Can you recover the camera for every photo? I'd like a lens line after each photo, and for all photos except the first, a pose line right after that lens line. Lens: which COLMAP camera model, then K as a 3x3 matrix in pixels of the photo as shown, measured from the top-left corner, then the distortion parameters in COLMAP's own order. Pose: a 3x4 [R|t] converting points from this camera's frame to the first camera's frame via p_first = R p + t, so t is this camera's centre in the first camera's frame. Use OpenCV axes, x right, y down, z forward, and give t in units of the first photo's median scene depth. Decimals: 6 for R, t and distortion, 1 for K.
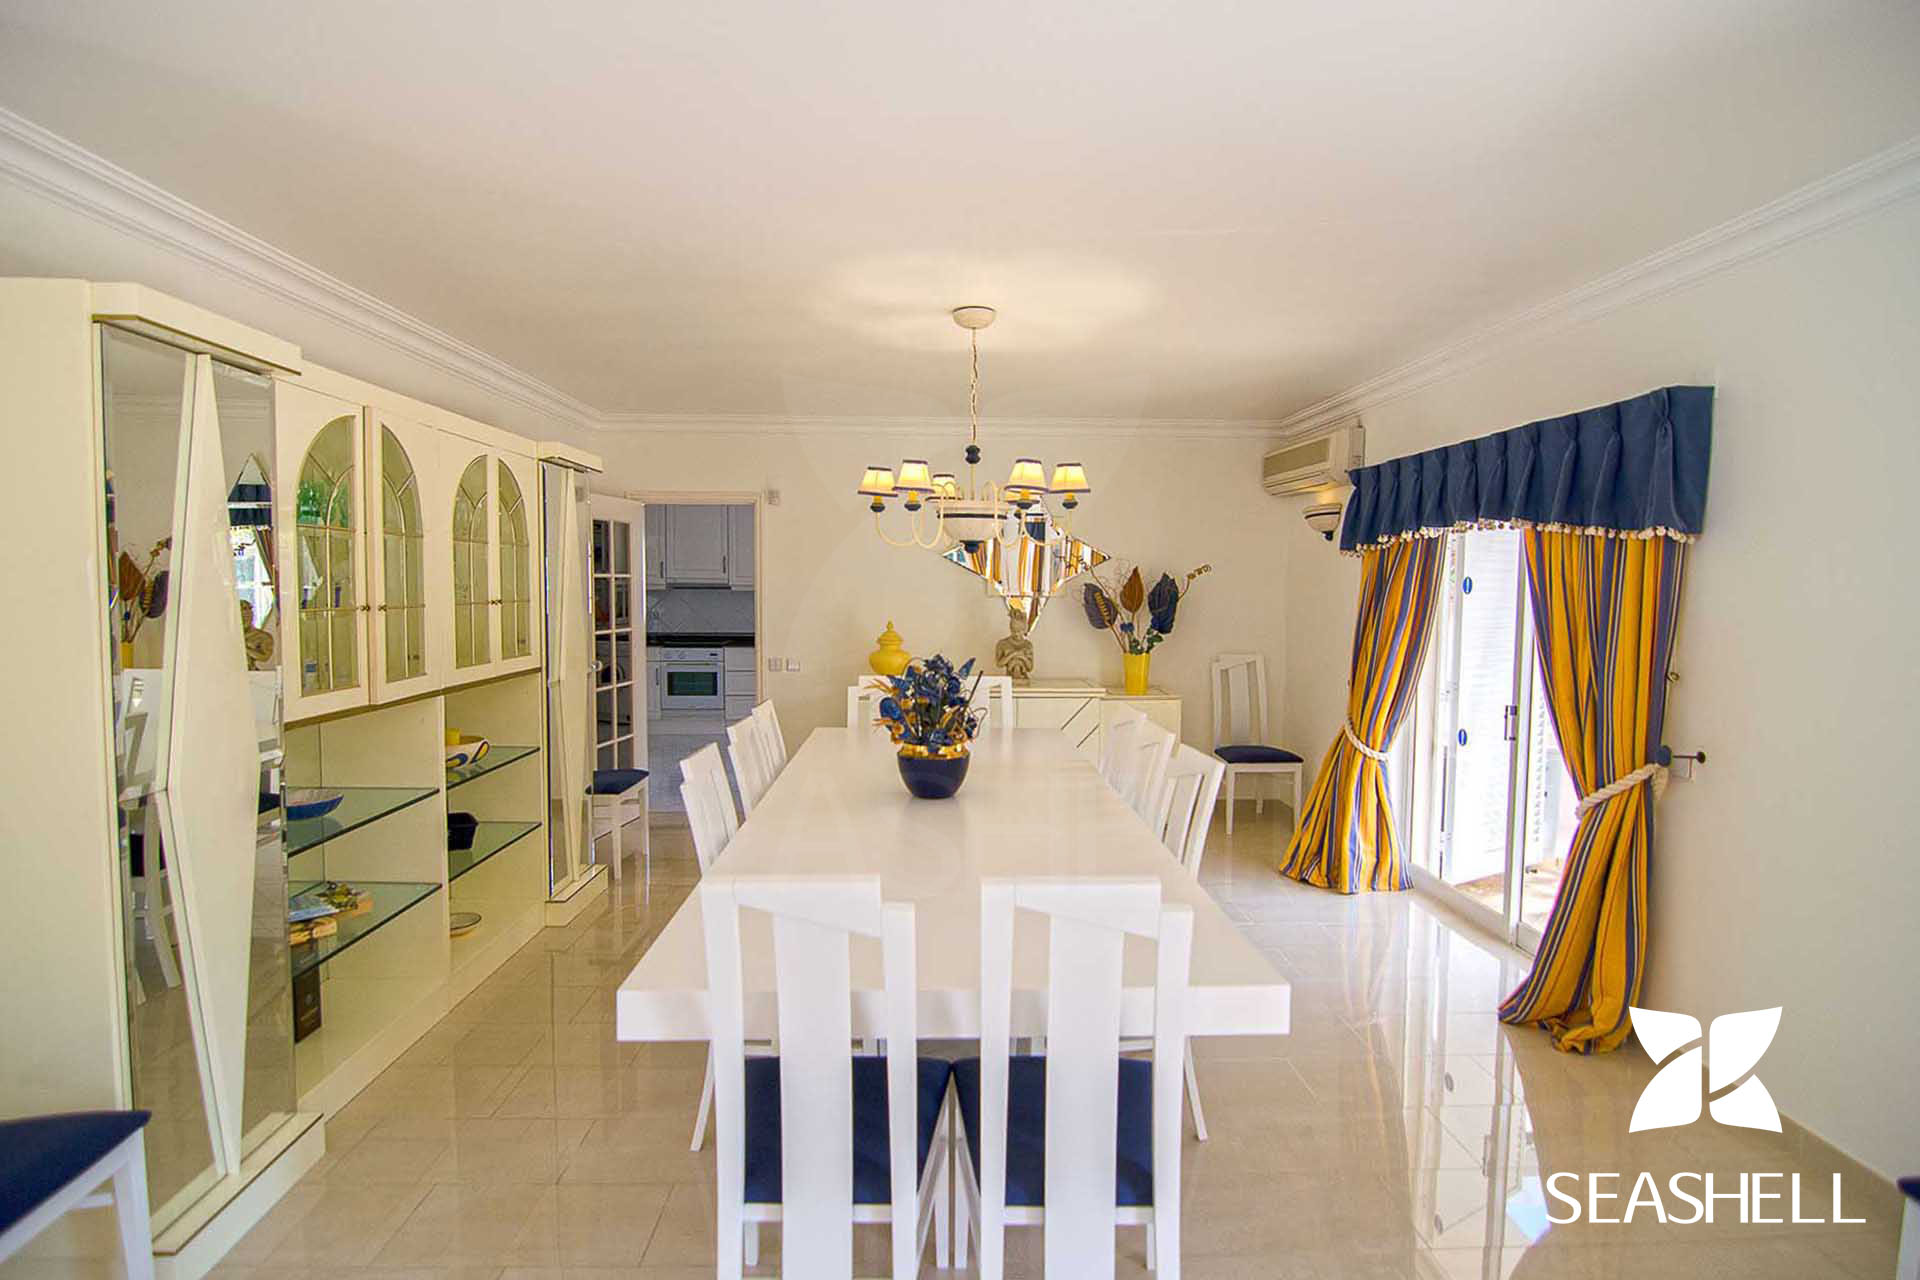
lens RADIAL K [[960.0, 0, 945.2], [0, 960.0, 636.8], [0, 0, 1]] dist [0.001163, -0.000633]
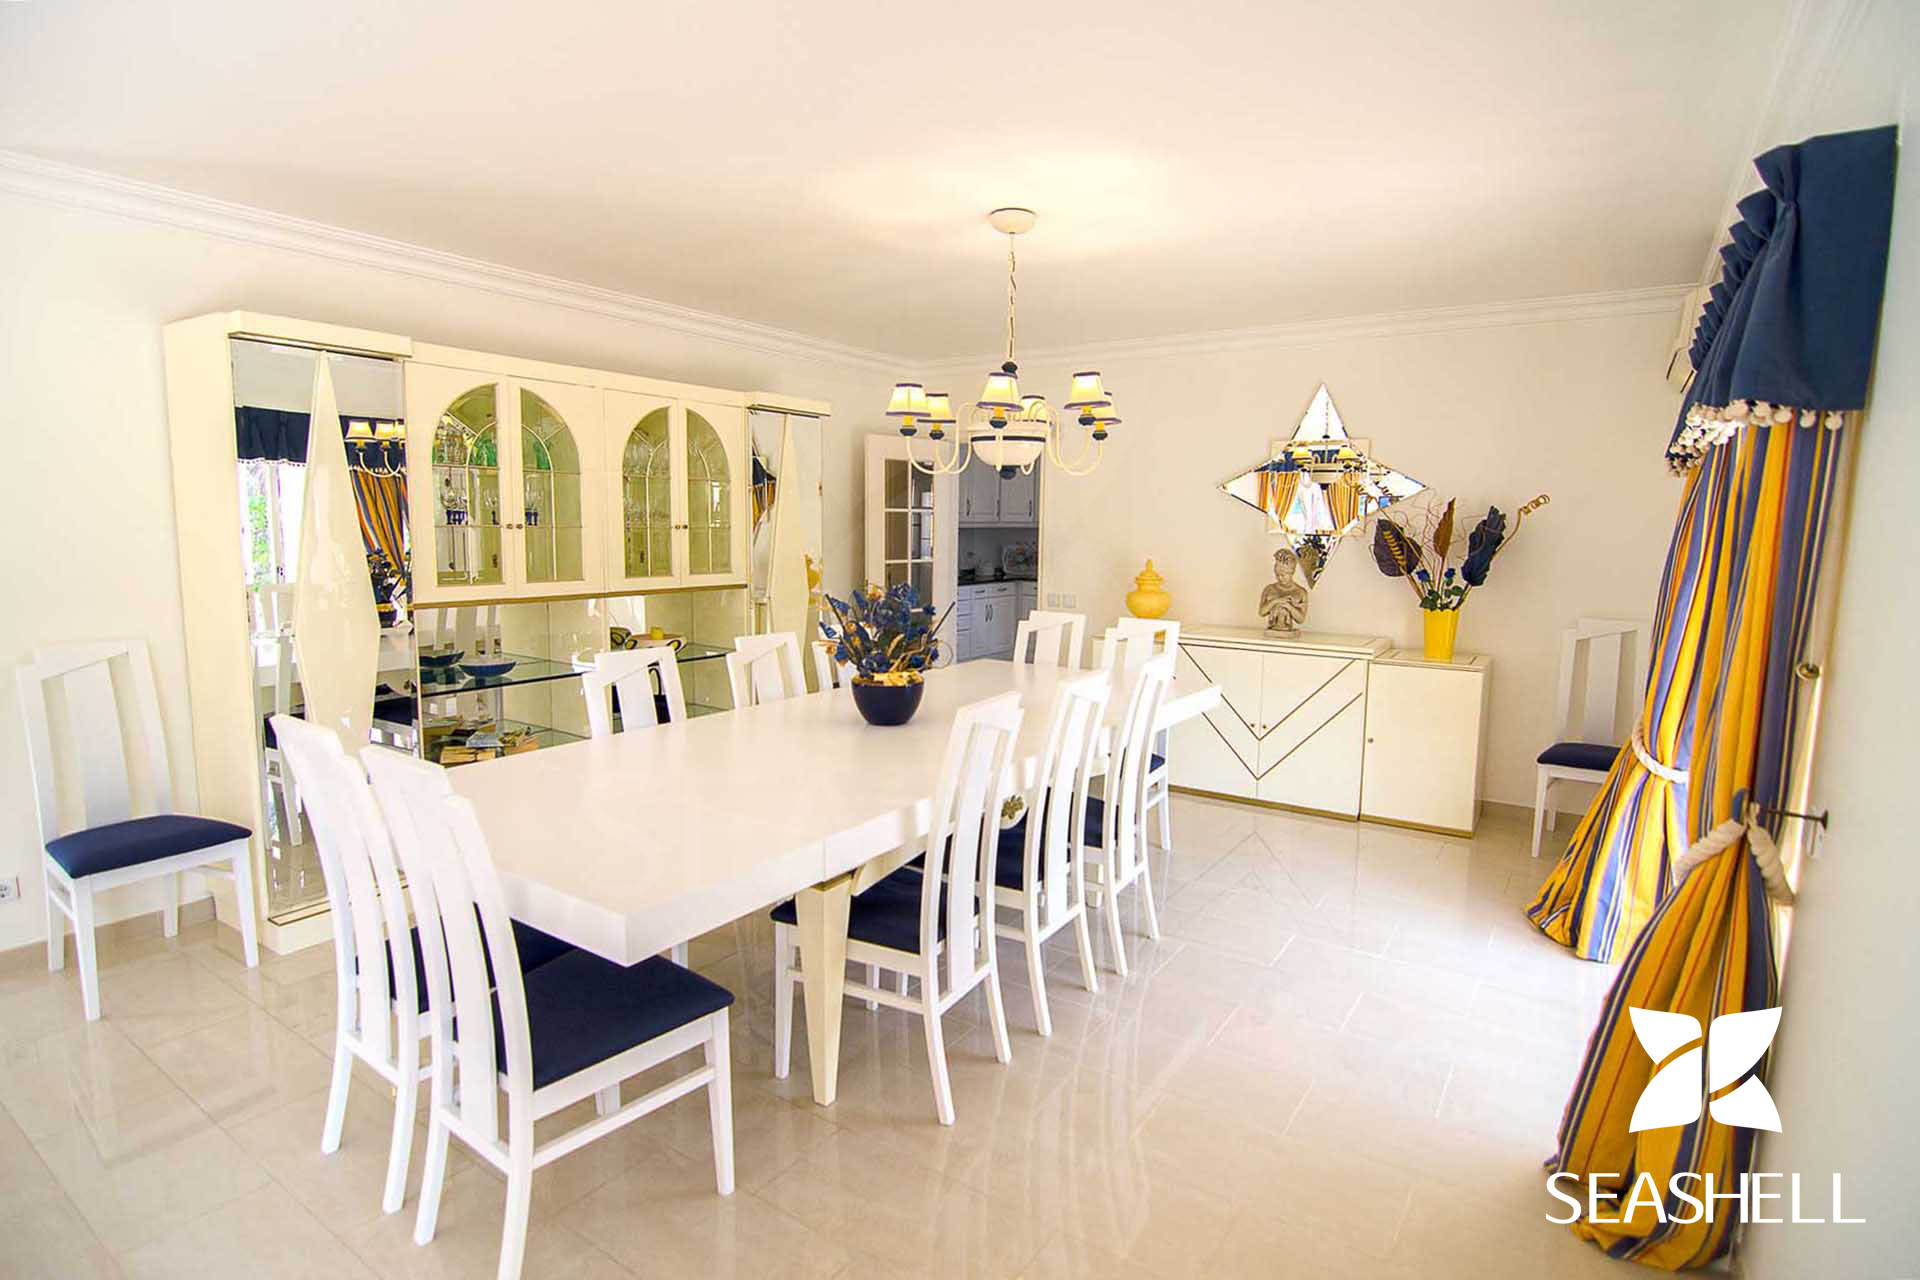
lens RADIAL K [[960.0, 0, 945.2], [0, 960.0, 636.8], [0, 0, 1]] dist [0.001163, -0.000633]
pose [[0.802818, 0.077266, -0.591197, 0.504774], [-0.044106, 0.996547, 0.070348, 0.003367], [0.594591, -0.030401, 0.803453, 0.188054]]
